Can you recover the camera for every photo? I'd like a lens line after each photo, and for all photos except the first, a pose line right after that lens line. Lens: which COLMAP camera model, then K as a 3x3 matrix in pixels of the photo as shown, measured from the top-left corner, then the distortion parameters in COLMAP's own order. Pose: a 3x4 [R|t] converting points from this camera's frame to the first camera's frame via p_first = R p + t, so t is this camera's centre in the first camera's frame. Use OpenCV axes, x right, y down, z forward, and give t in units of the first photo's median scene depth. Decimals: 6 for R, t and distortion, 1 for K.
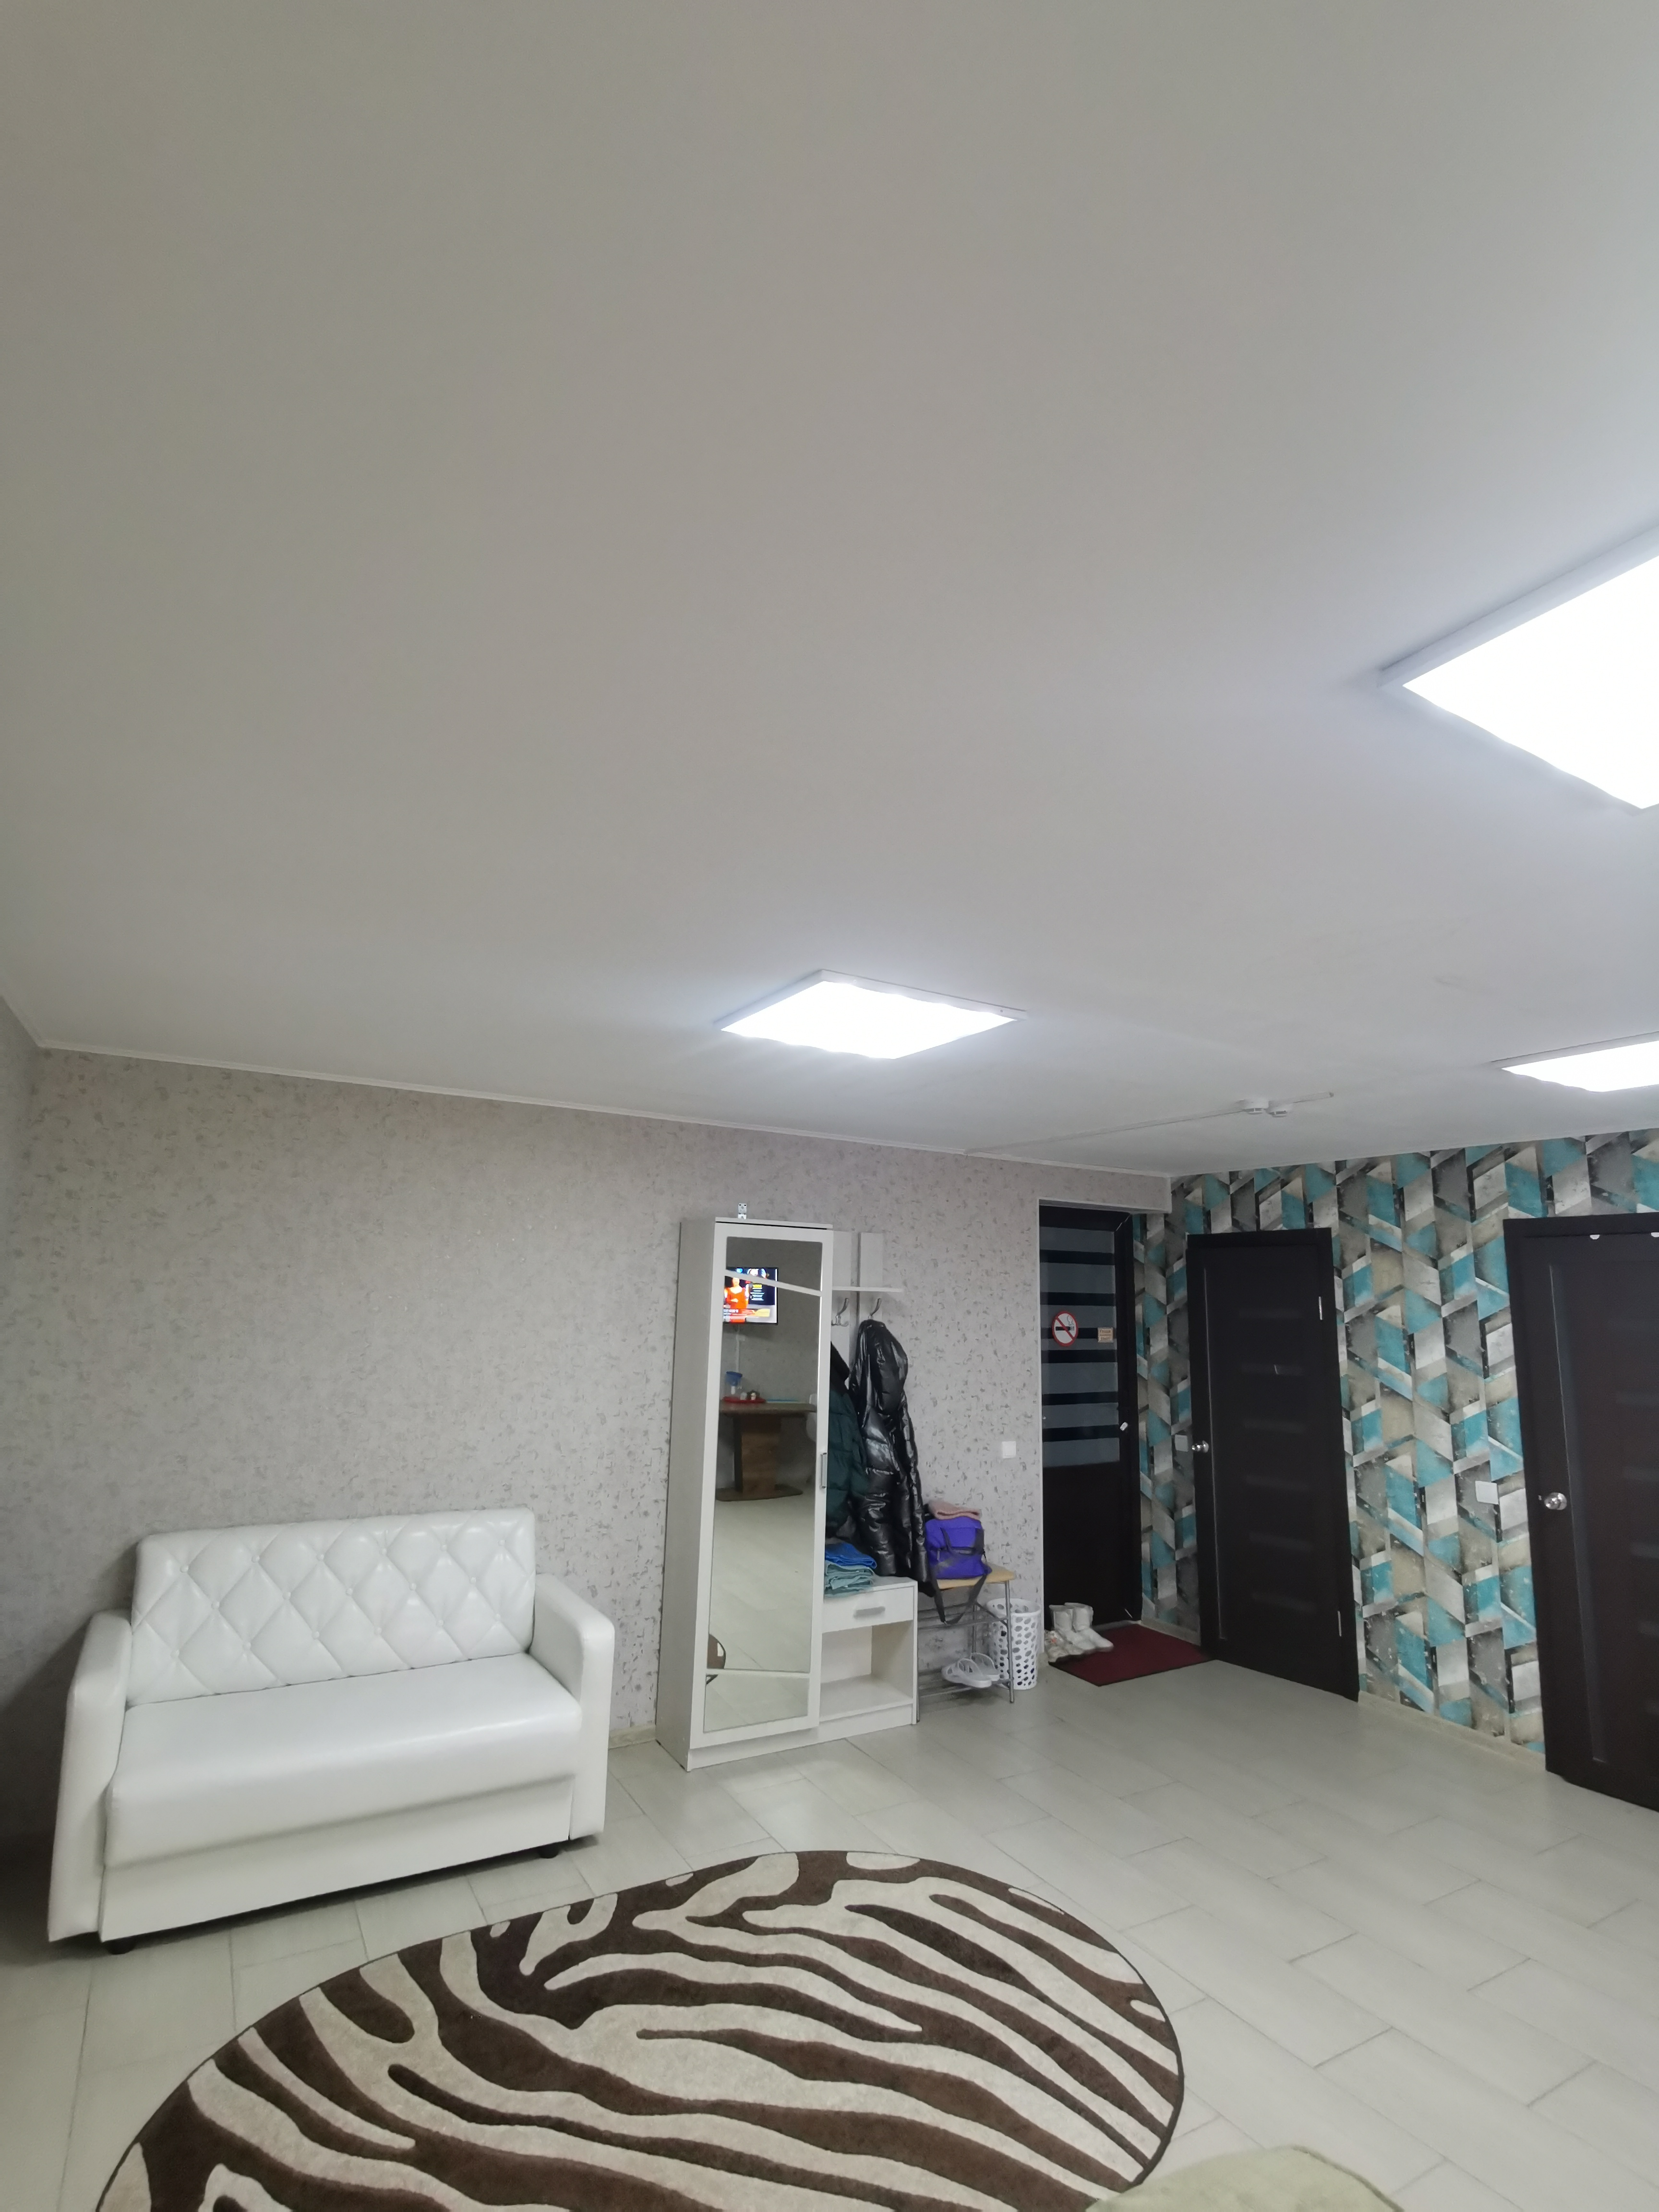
lens RADIAL K [[1069.5, 0, 820.9], [0, 1069.5, 1107.7], [0, 0, 1]] dist [0.000444, -0.004093]
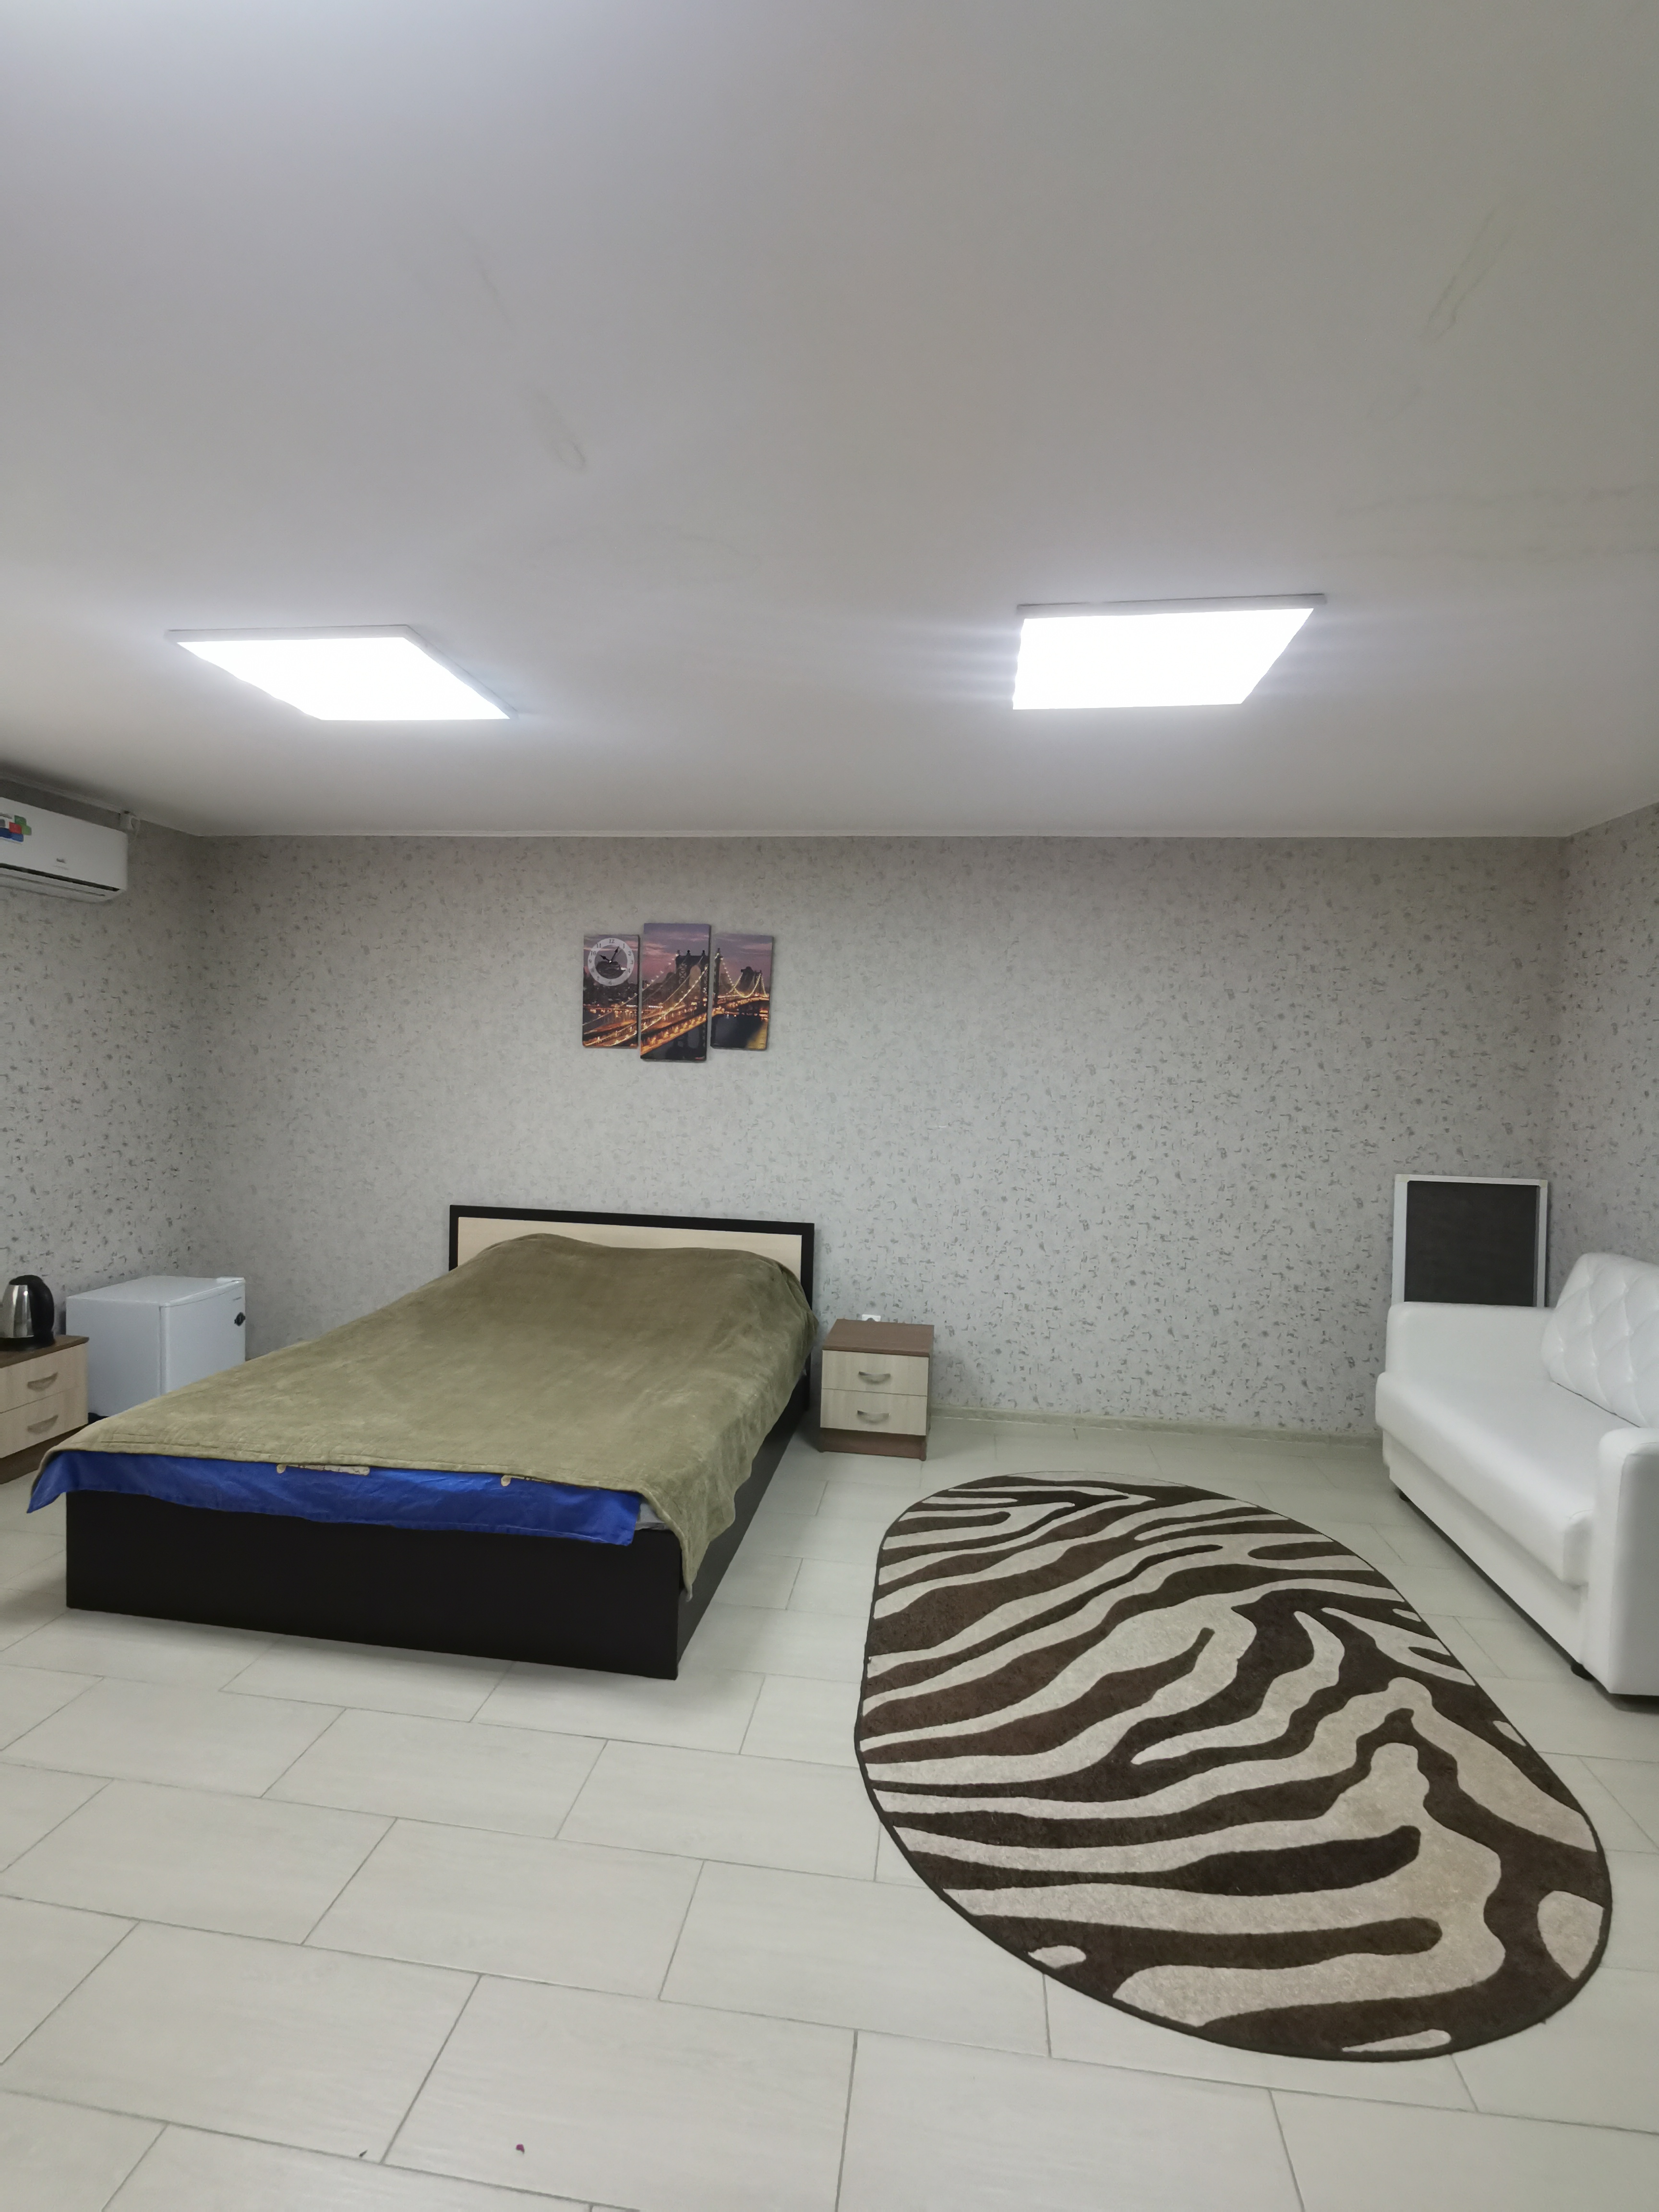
lens RADIAL K [[1069.5, 0, 830.5], [0, 1069.5, 1100.9], [0, 0, 1]] dist [0.000444, -0.004093]
pose [[-0.607321, -0.014051, -0.794333, 0.640338], [0.099573, 0.990613, -0.093653, 0.238702], [0.788192, -0.135971, -0.600221, 0.927448]]
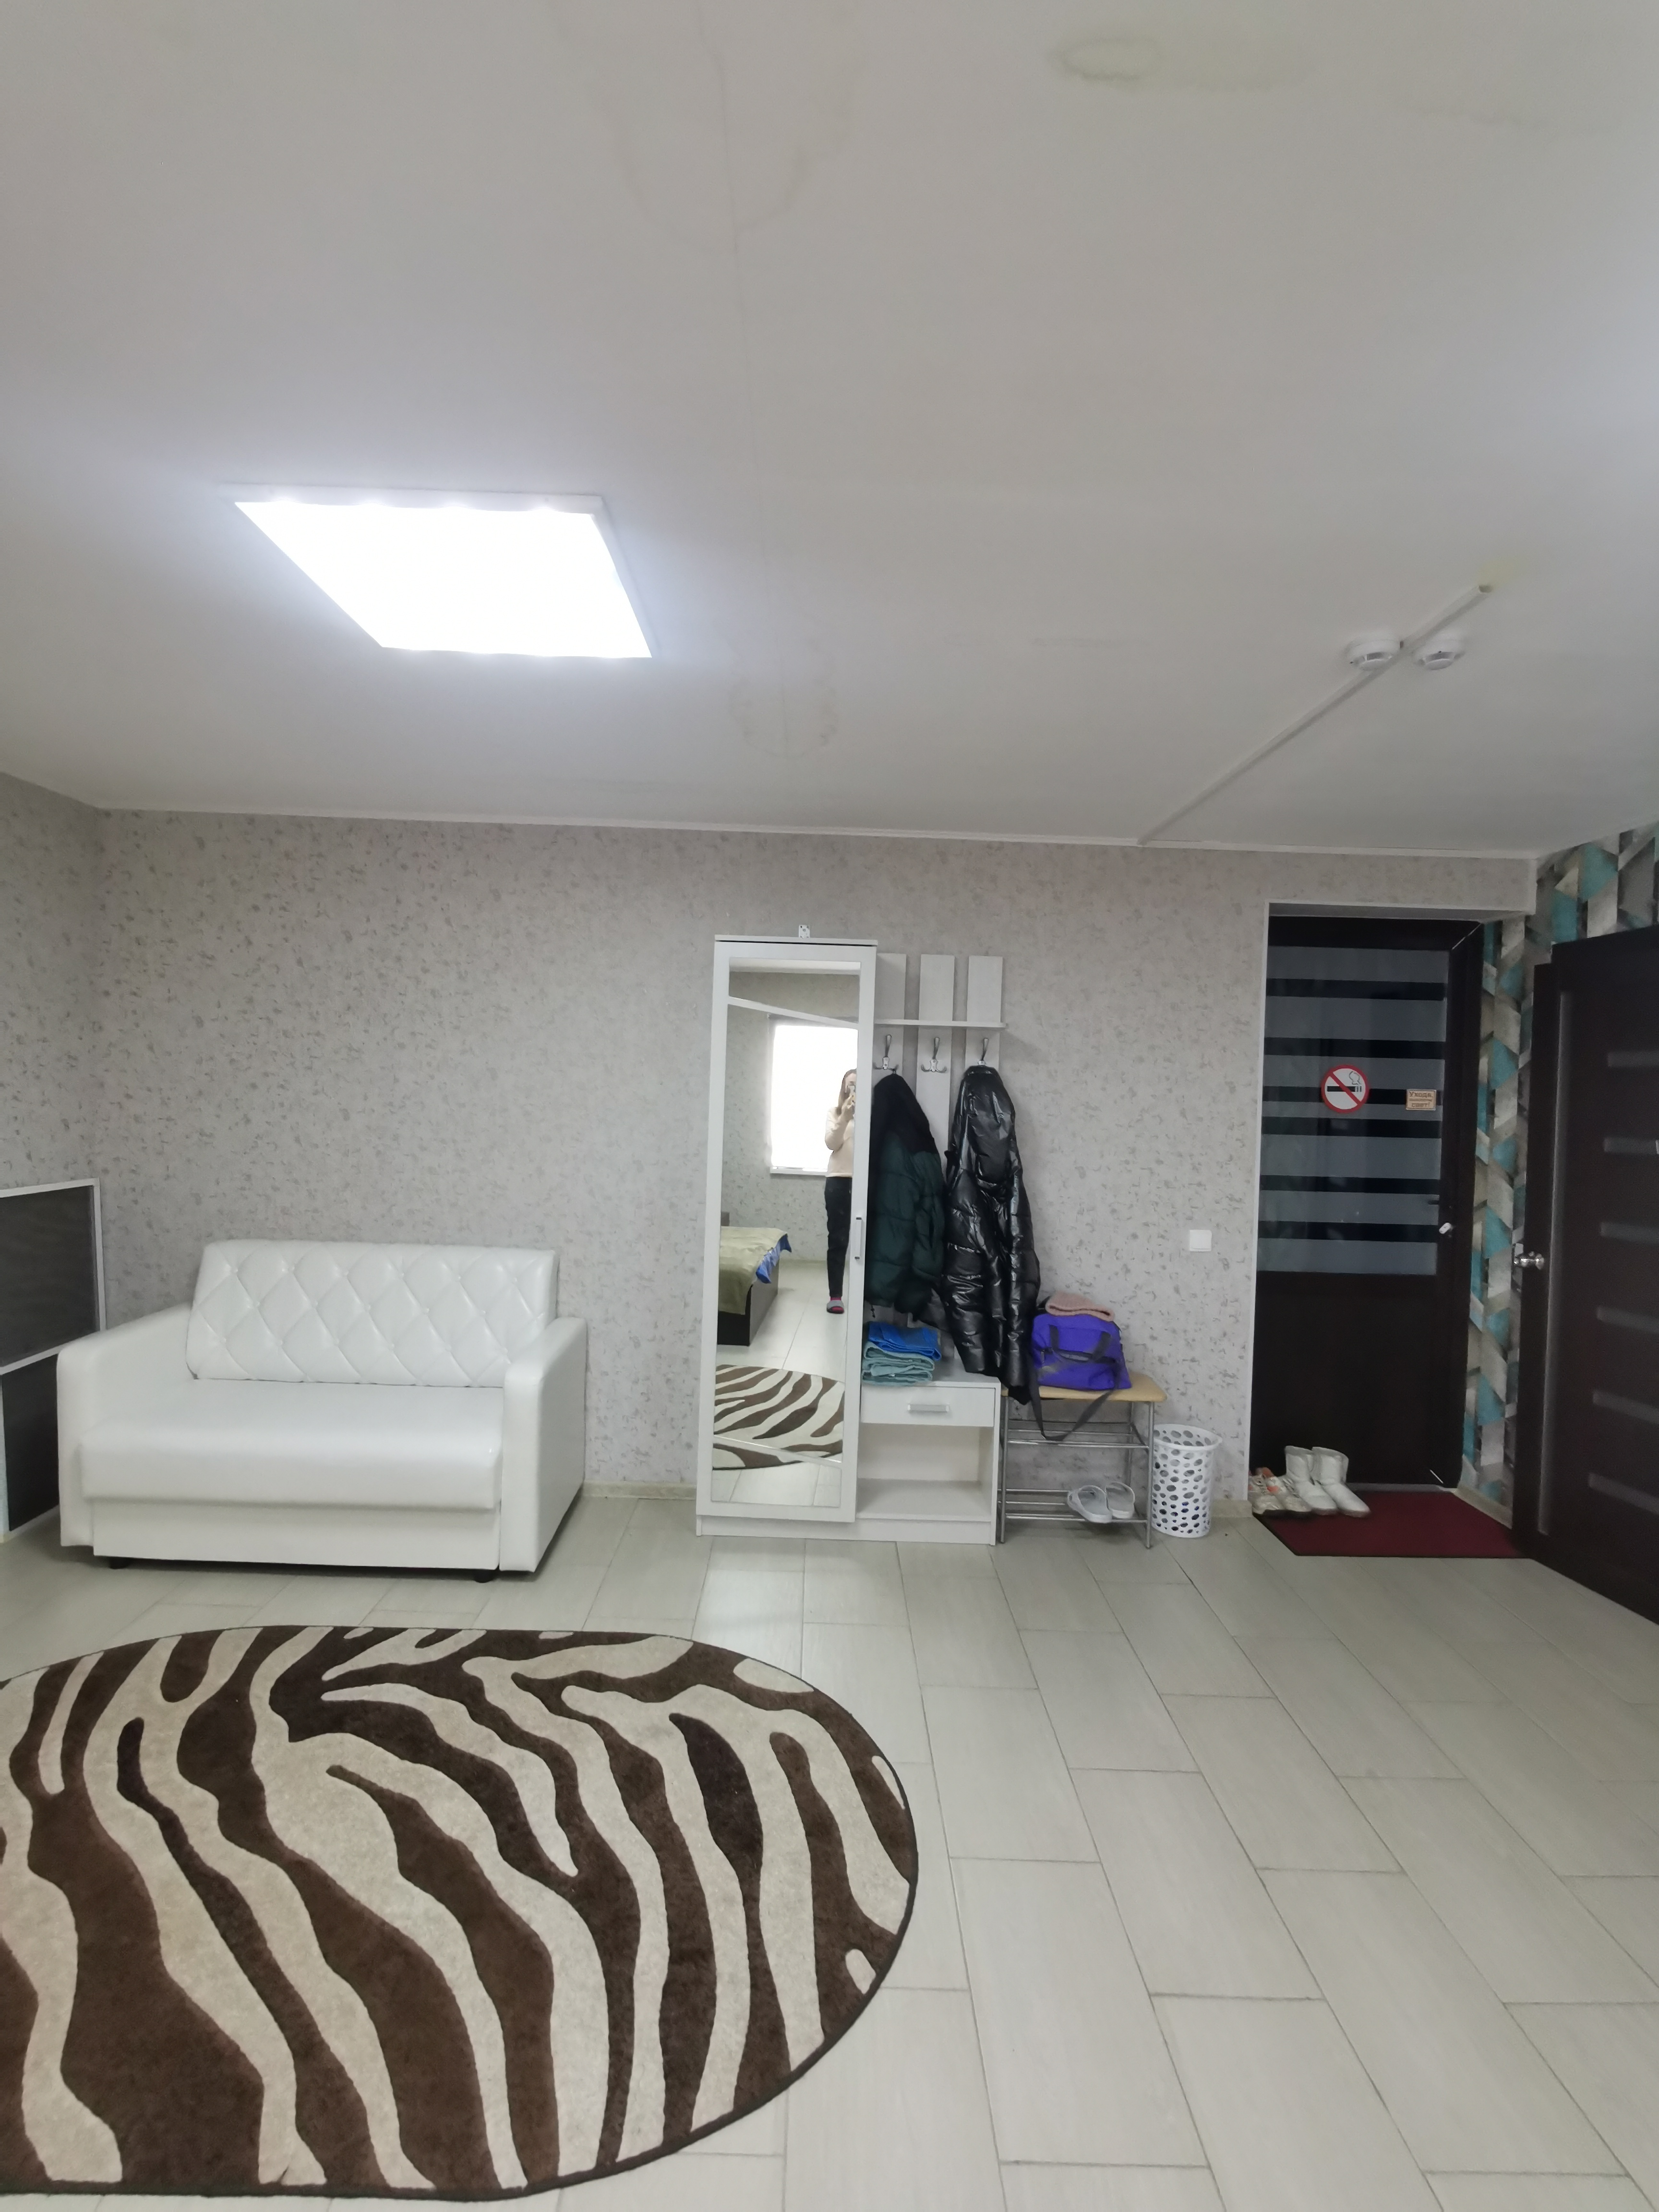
lens RADIAL K [[1069.5, 0, 816.2], [0, 1069.5, 1111.0], [0, 0, 1]] dist [0.000444, -0.004093]
pose [[0.866276, 0.013824, -0.499374, 0.423318], [0.079169, 0.983186, 0.164553, 0.115315], [0.493252, -0.182083, 0.850616, 0.331528]]
